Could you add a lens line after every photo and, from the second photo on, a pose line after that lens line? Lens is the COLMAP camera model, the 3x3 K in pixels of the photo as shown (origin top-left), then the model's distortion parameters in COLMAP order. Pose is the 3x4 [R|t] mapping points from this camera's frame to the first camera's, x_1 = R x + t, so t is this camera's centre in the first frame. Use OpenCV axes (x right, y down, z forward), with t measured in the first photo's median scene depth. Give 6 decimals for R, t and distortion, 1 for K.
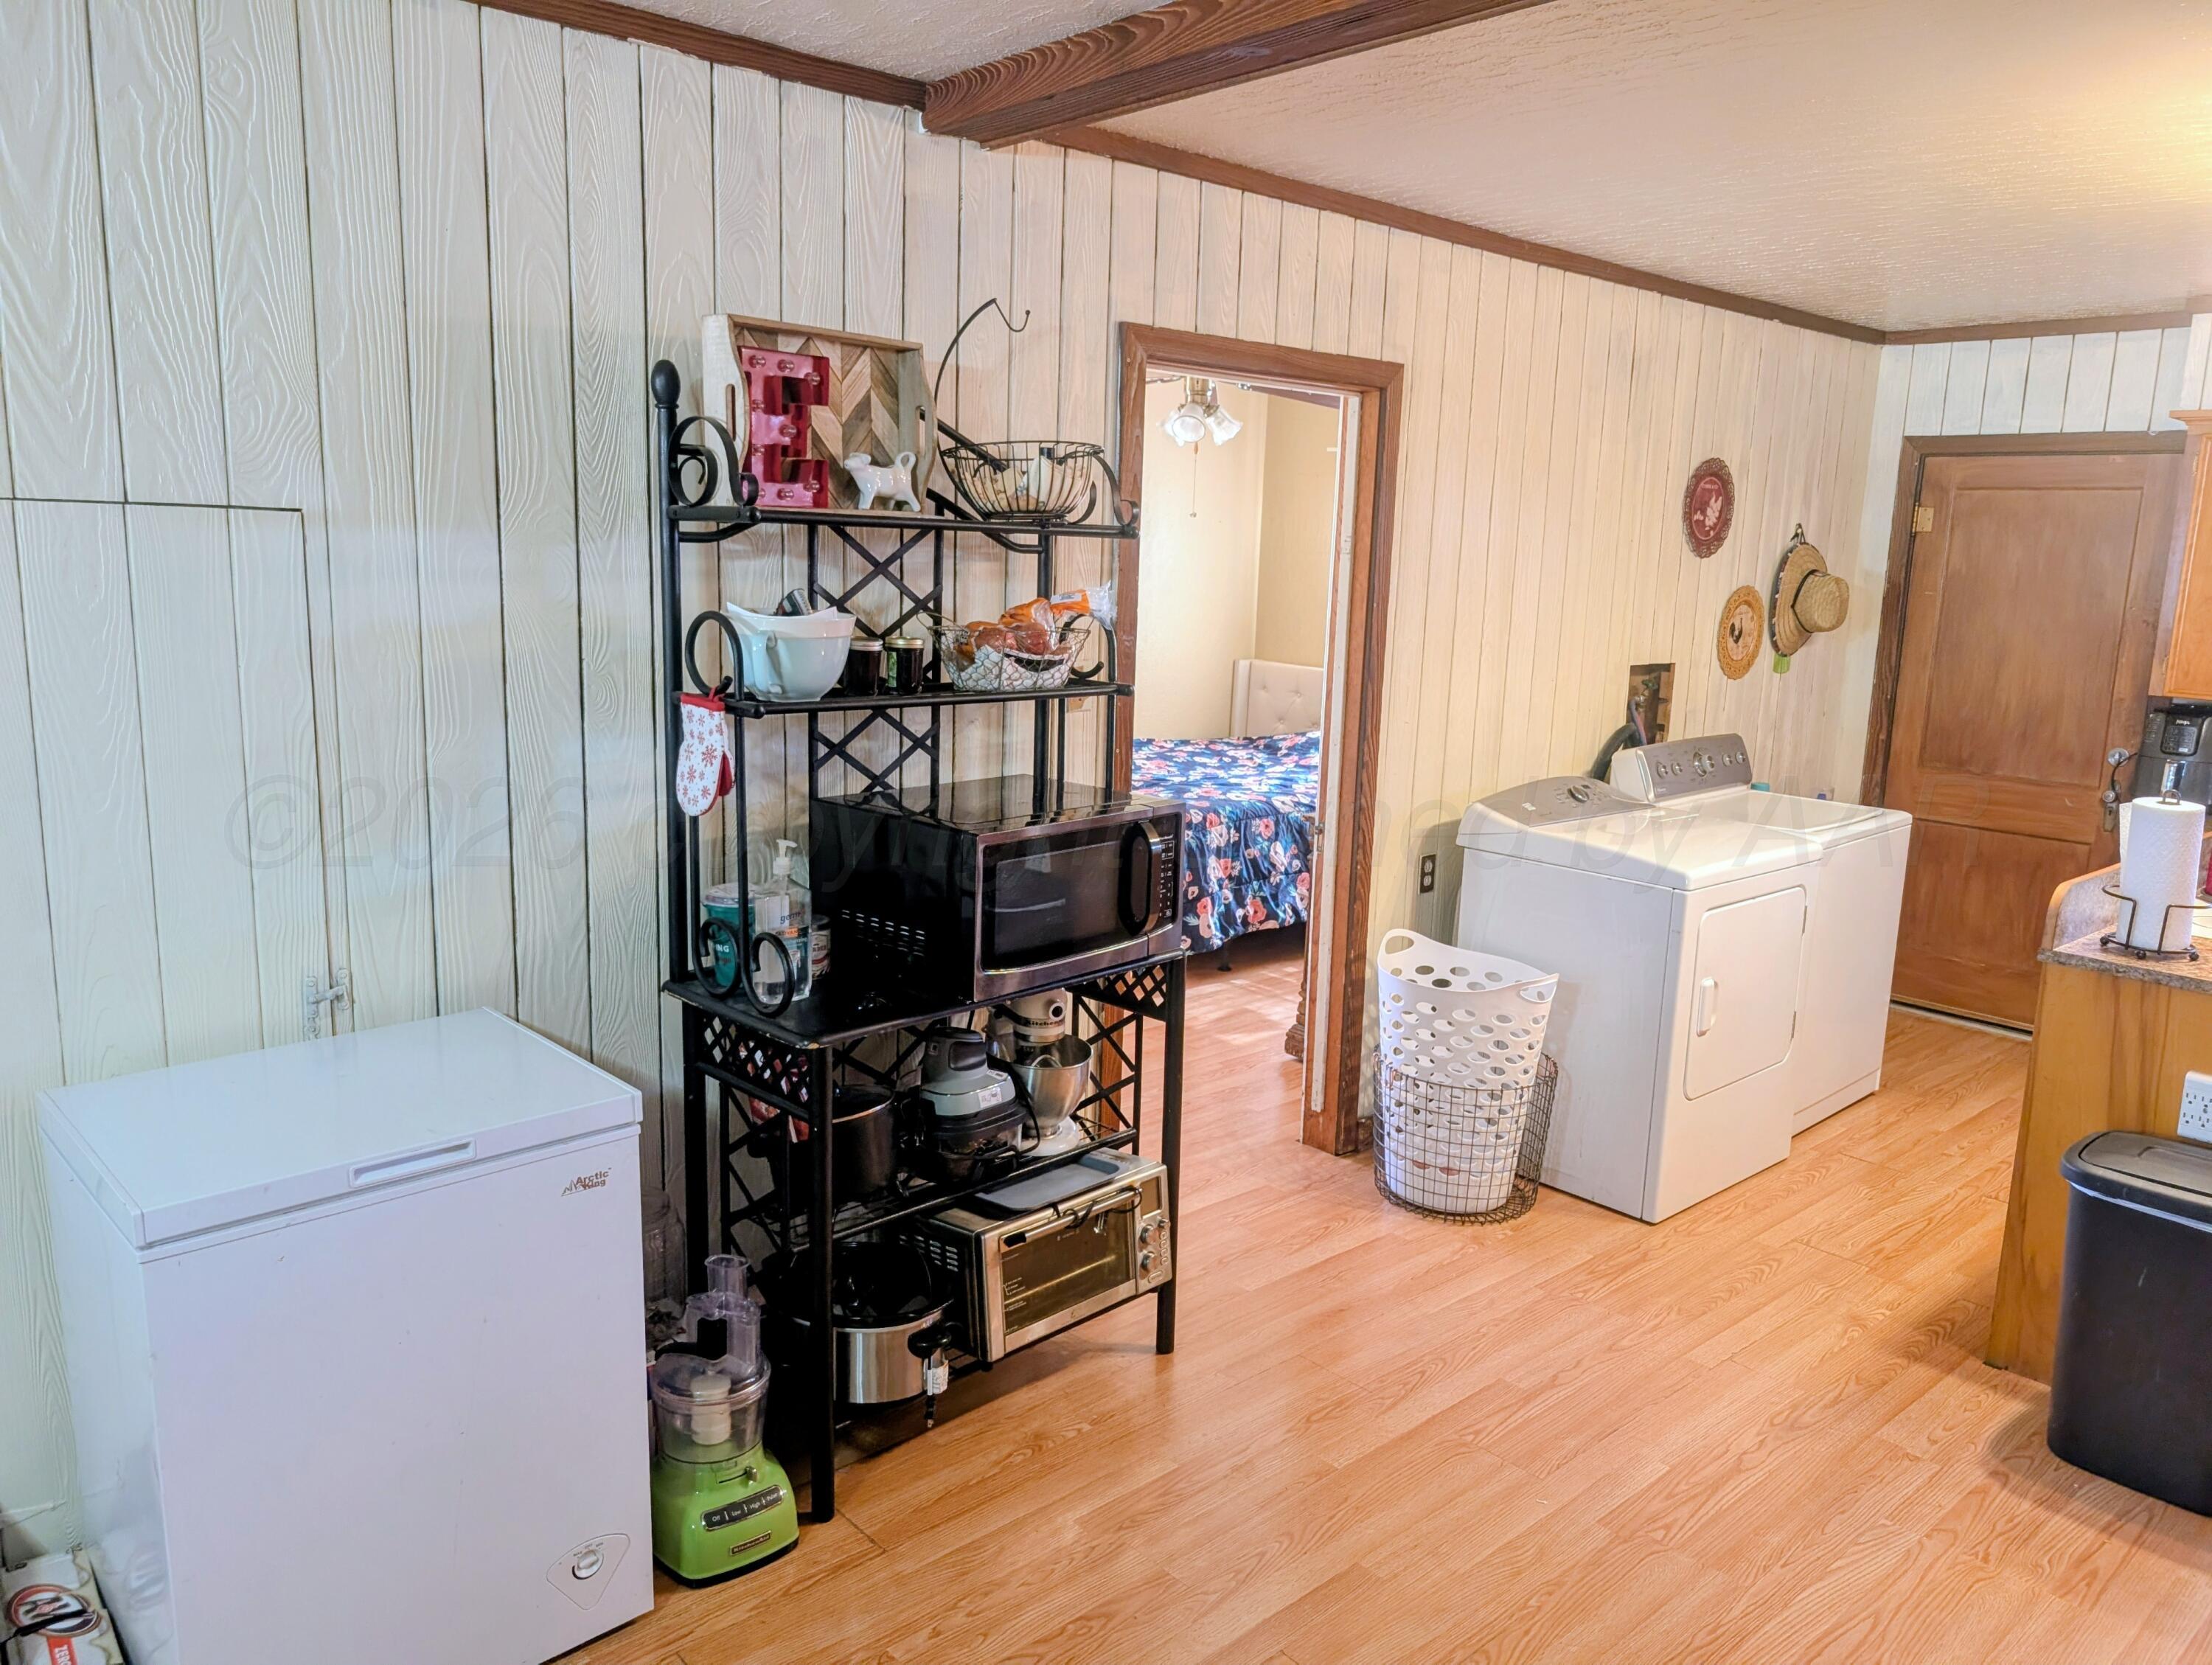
lens RADIAL K [[1564.9, 0, 1106.0], [0, 1564.9, 832.5], [0, 0, 1]] dist [0.028788, -0.051933]
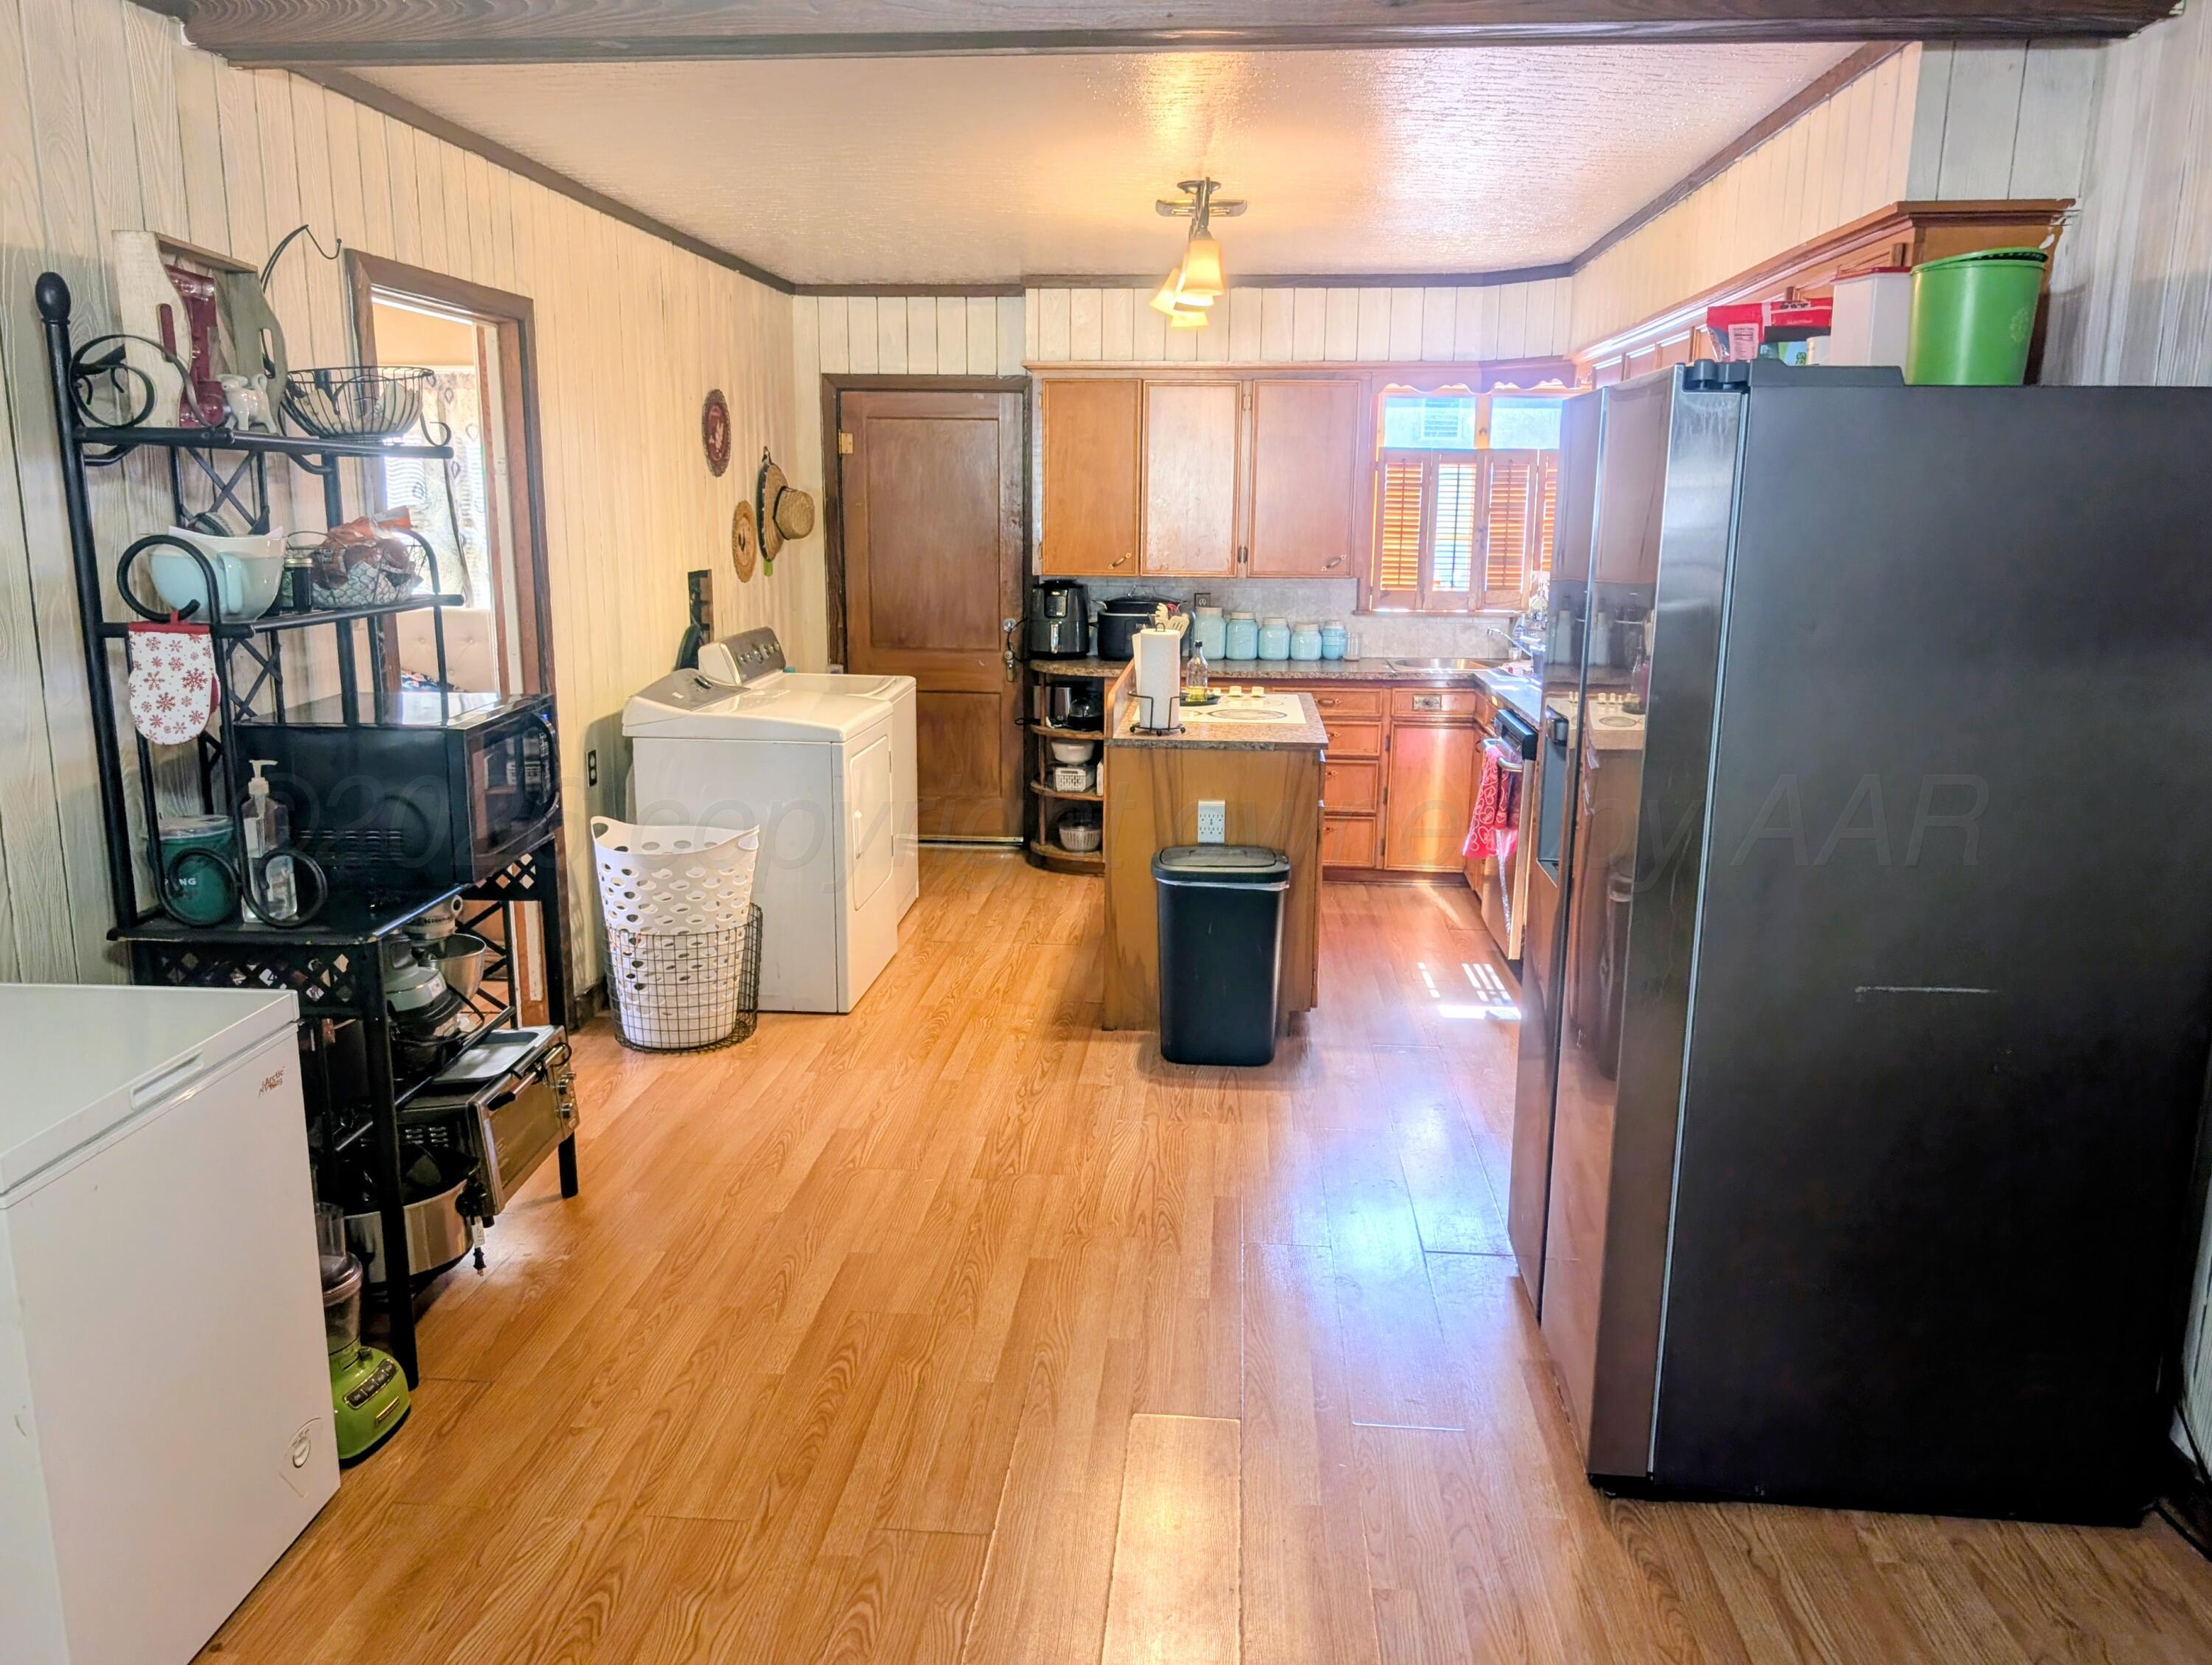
lens RADIAL K [[1648.7, 0, 1106.0], [0, 1648.7, 832.5], [0, 0, 1]] dist [0.045816, -0.040993]
pose [[0.724813, -0.159594, 0.670206, -0.377717], [0.136871, 0.986765, 0.086953, 0.022648], [-0.675213, 0.028707, 0.737064, -0.114292]]
